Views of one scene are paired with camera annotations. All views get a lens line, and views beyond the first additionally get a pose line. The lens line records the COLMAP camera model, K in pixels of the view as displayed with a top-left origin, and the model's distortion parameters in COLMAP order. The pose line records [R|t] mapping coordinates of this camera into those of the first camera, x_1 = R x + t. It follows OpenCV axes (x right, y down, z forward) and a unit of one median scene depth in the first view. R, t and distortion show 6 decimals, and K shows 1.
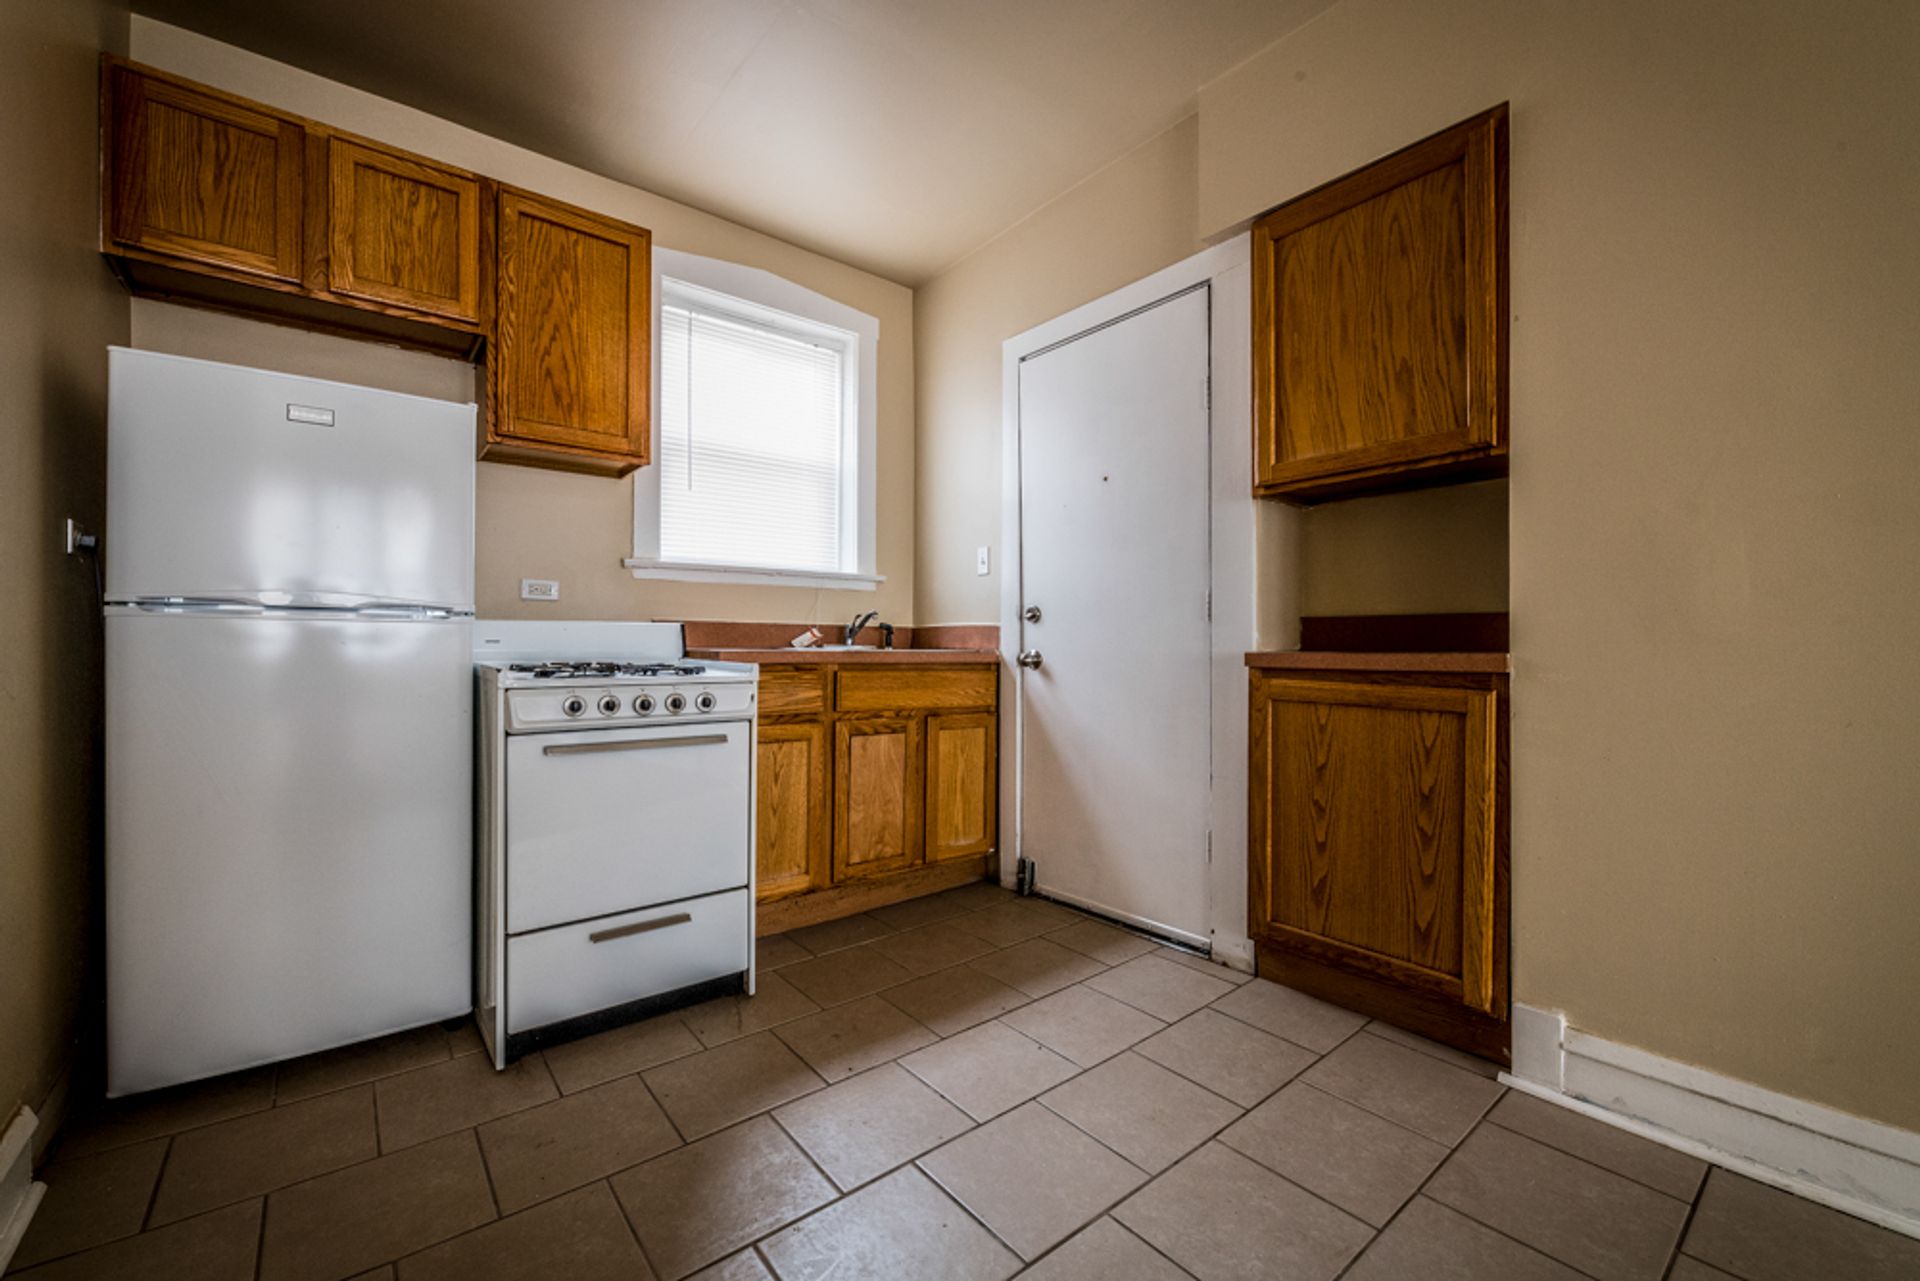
lens RADIAL K [[760.2, 0, 960.0], [0, 760.2, 640.5], [0, 0, 1]] dist [0.000463, -0.003950]
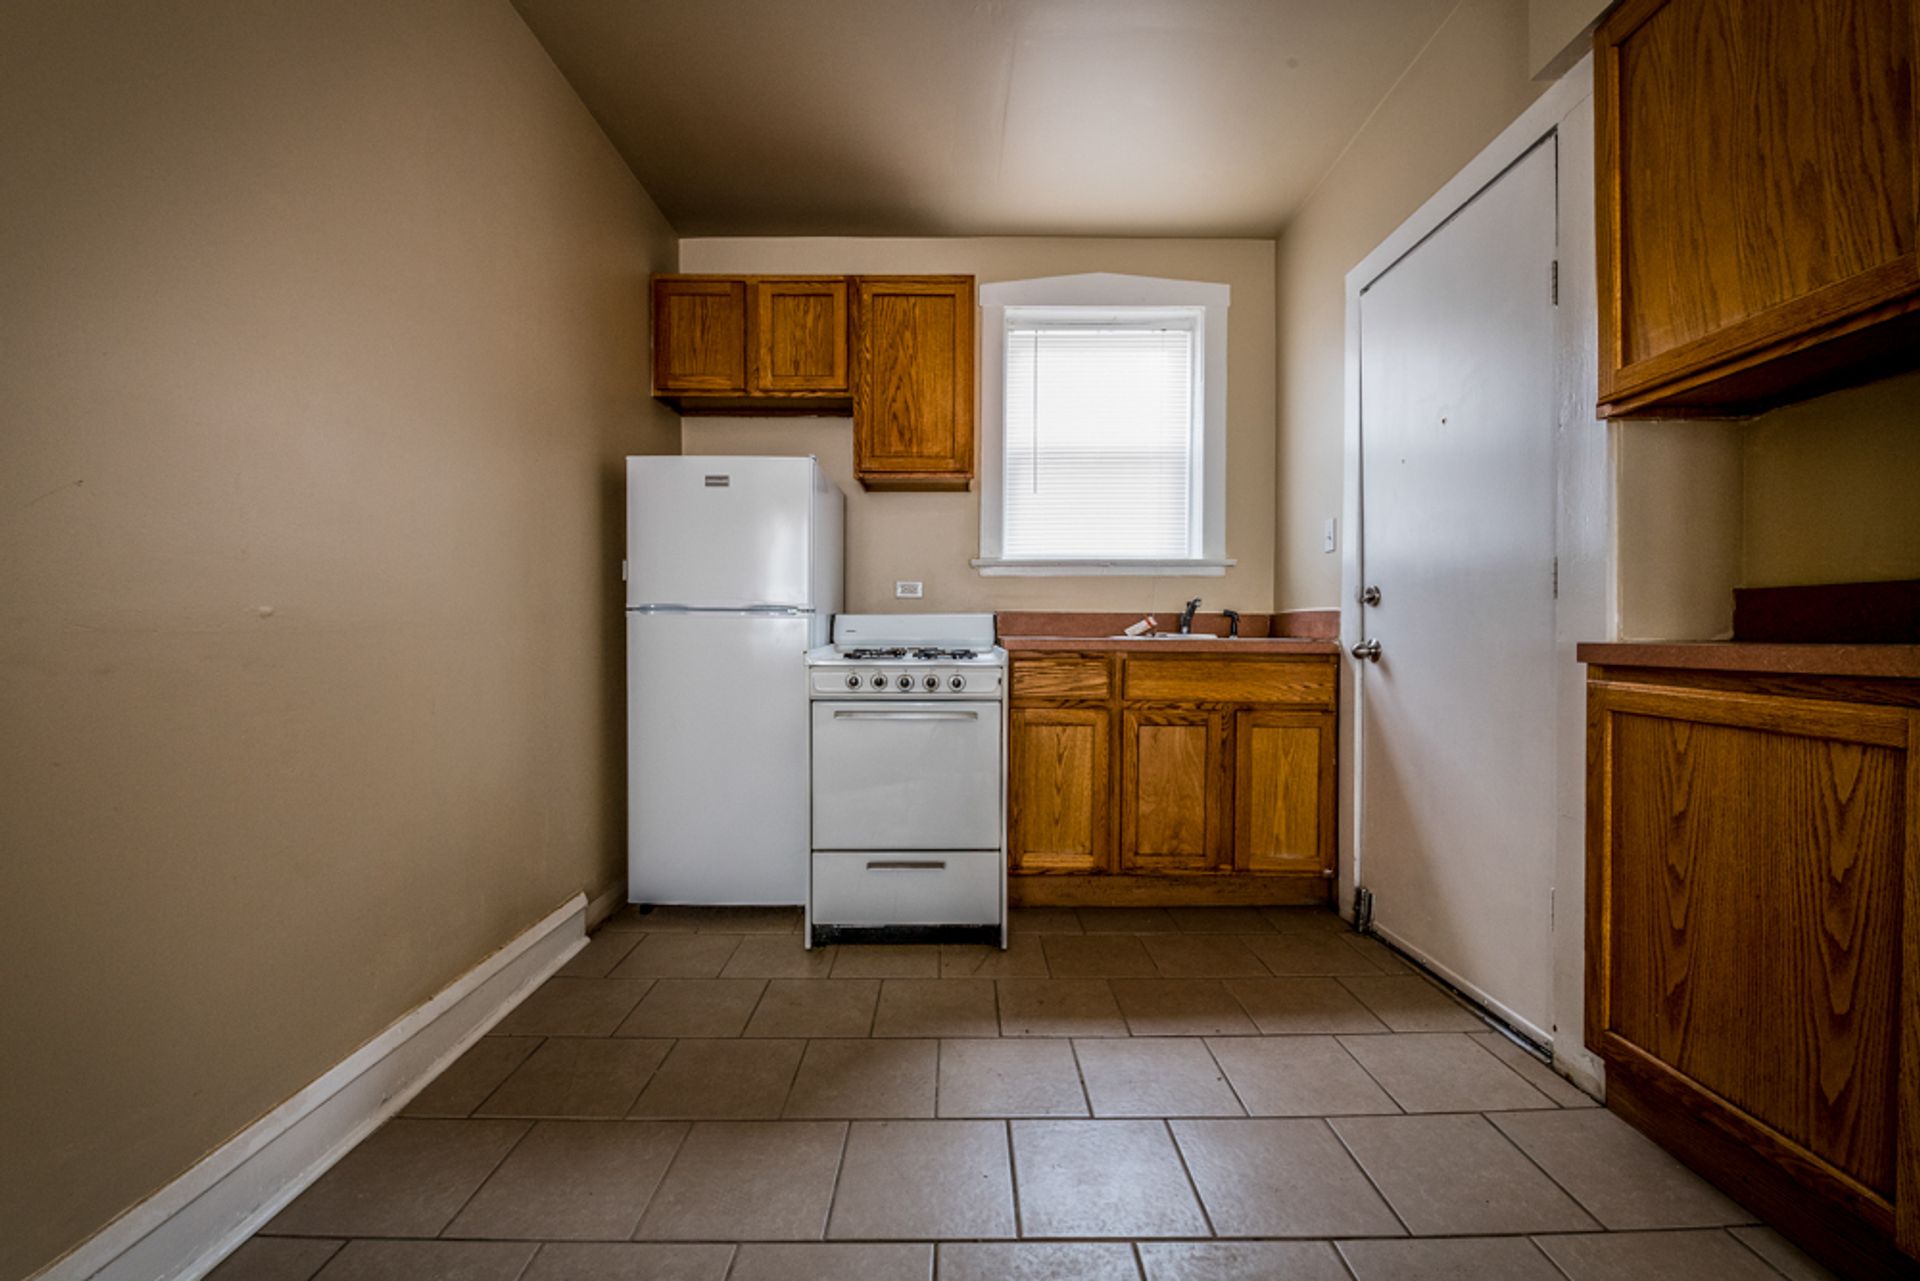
lens RADIAL K [[780.5, 0, 965.2], [0, 780.5, 632.7], [0, 0, 1]] dist [0.002183, -0.004049]
pose [[0.779931, -0.002469, -0.625861, 0.365127], [0.005031, 0.999985, 0.002325, 0.001644], [0.625846, -0.004962, 0.779931, 0.072108]]
